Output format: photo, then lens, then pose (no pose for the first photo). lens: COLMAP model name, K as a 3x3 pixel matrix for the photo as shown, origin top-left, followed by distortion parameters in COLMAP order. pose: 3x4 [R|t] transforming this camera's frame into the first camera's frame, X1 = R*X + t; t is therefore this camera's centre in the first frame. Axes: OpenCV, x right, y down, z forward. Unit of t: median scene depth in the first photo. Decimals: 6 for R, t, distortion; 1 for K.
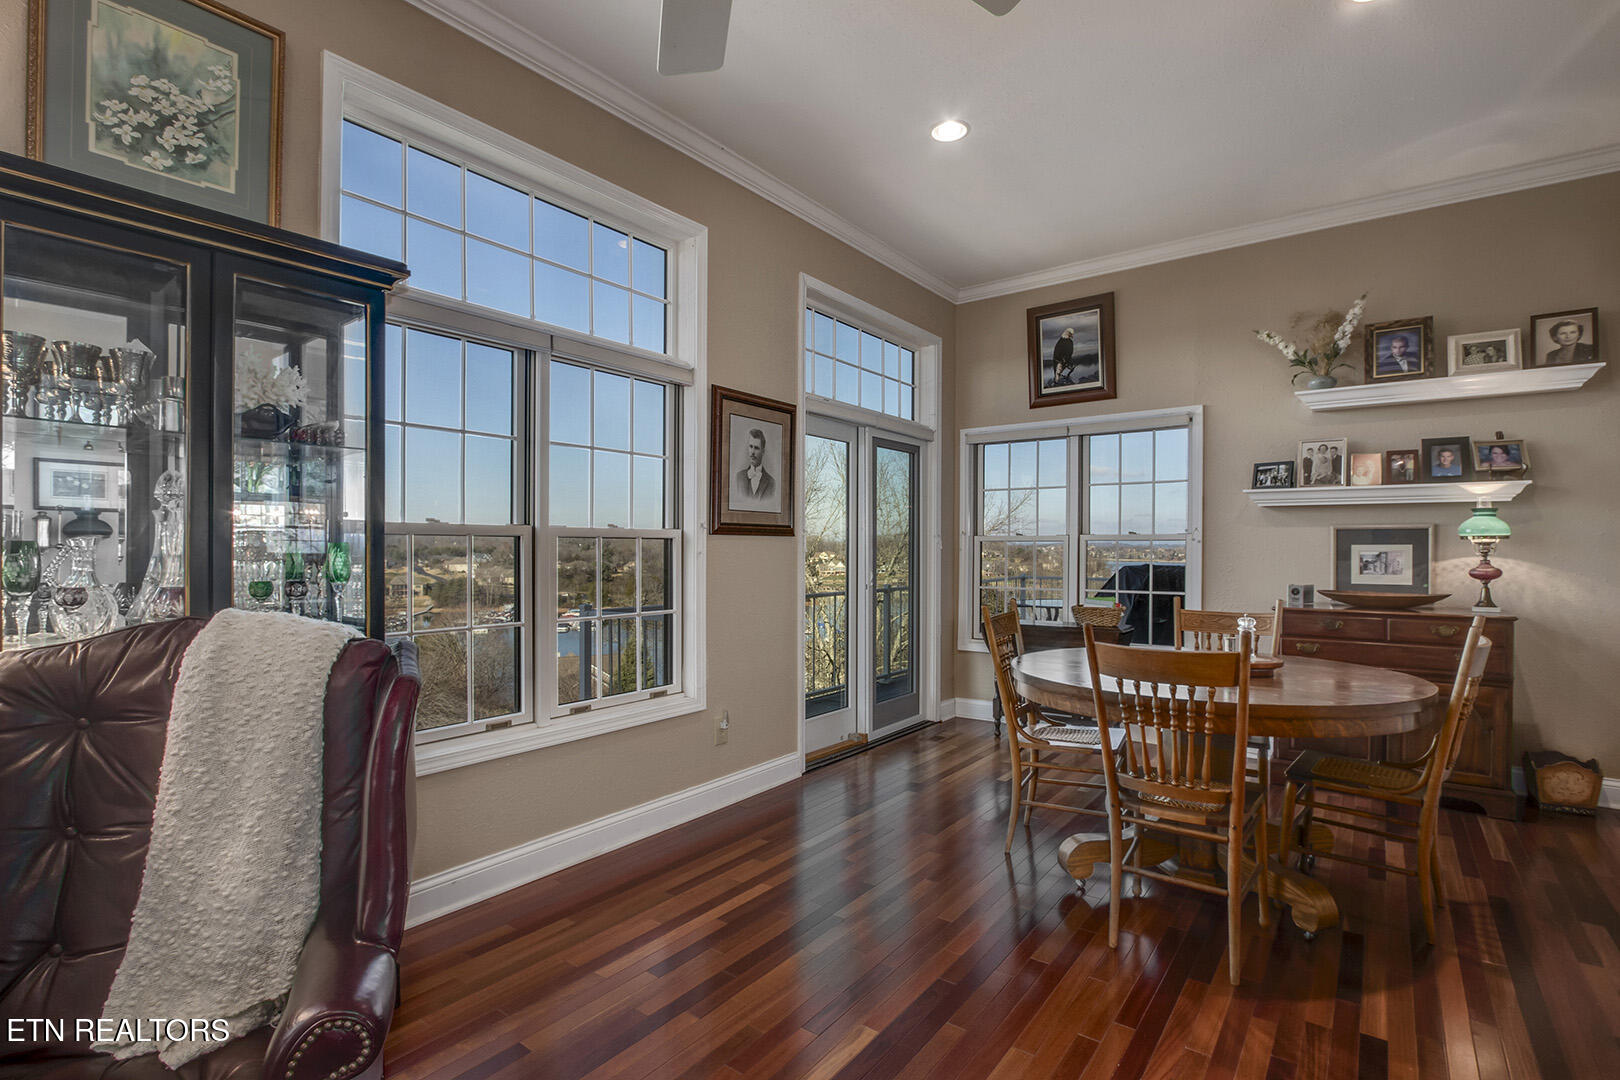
lens RADIAL K [[763.2, 0, 824.8], [0, 763.2, 547.8], [0, 0, 1]] dist [-0.028232, 0.005709]
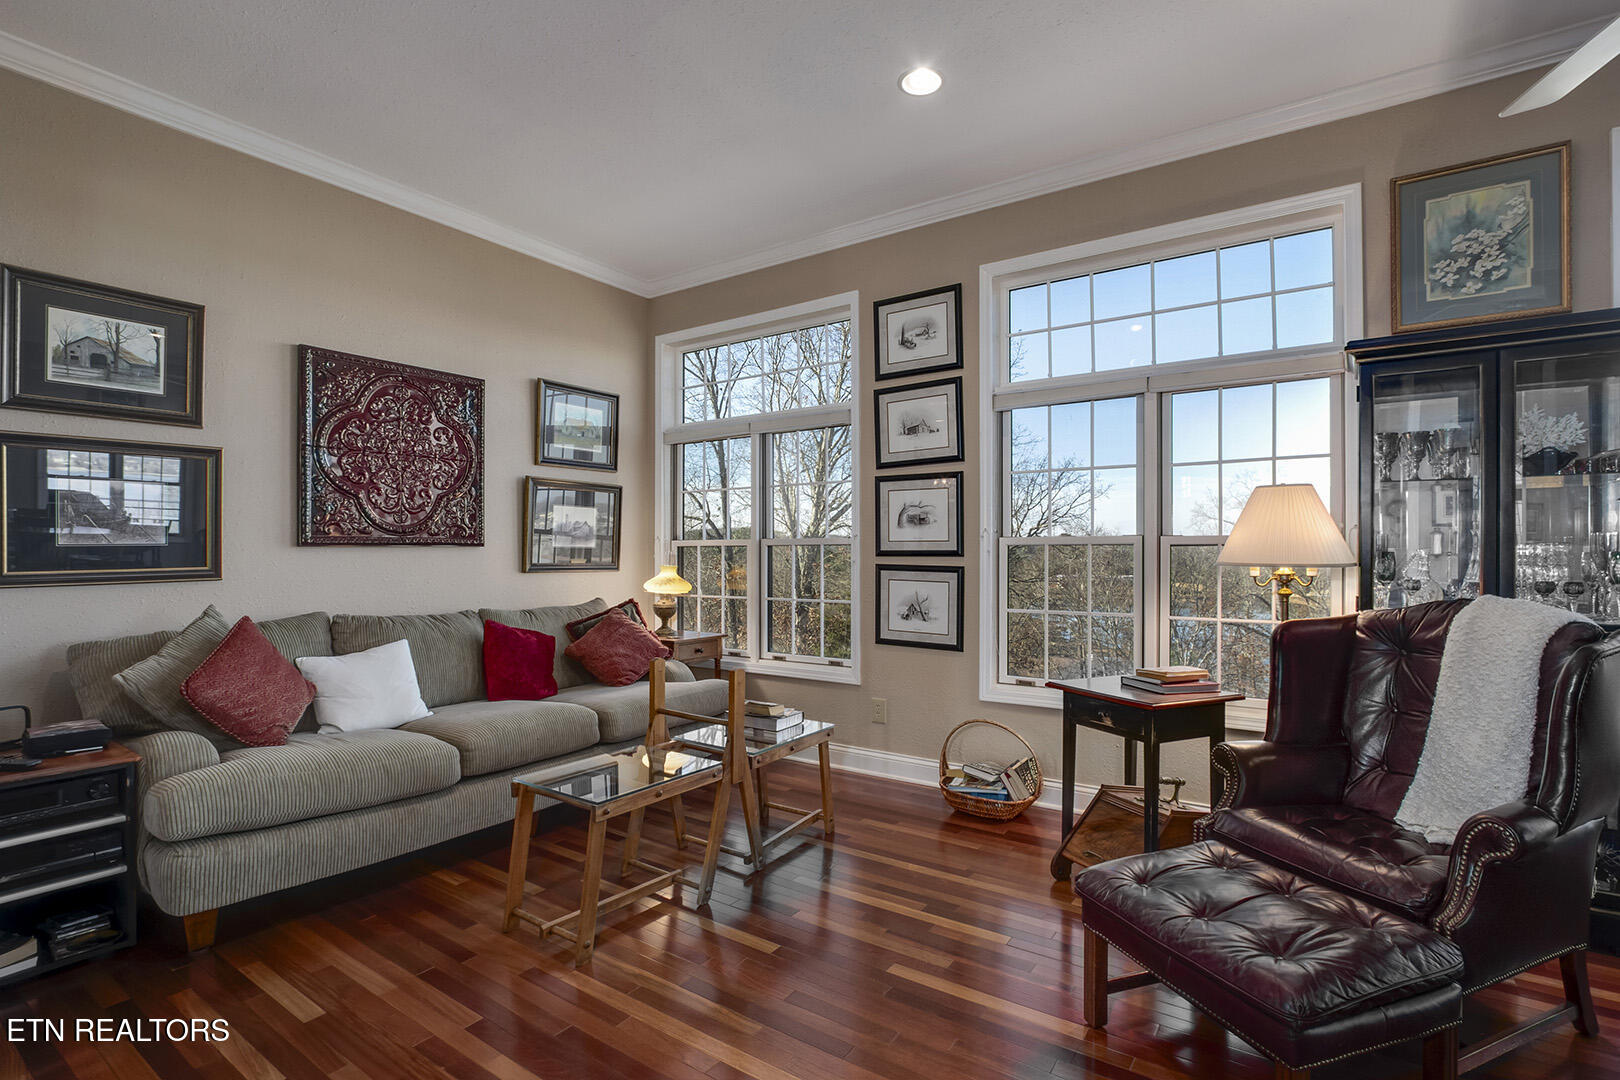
lens RADIAL K [[763.2, 0, 804.2], [0, 763.2, 548.6], [0, 0, 1]] dist [-0.028232, 0.005709]
pose [[0.031516, -0.002386, -0.999500, 0.514757], [-0.007017, 0.999972, -0.002608, -0.001151], [0.999479, 0.007096, 0.031499, -0.337265]]
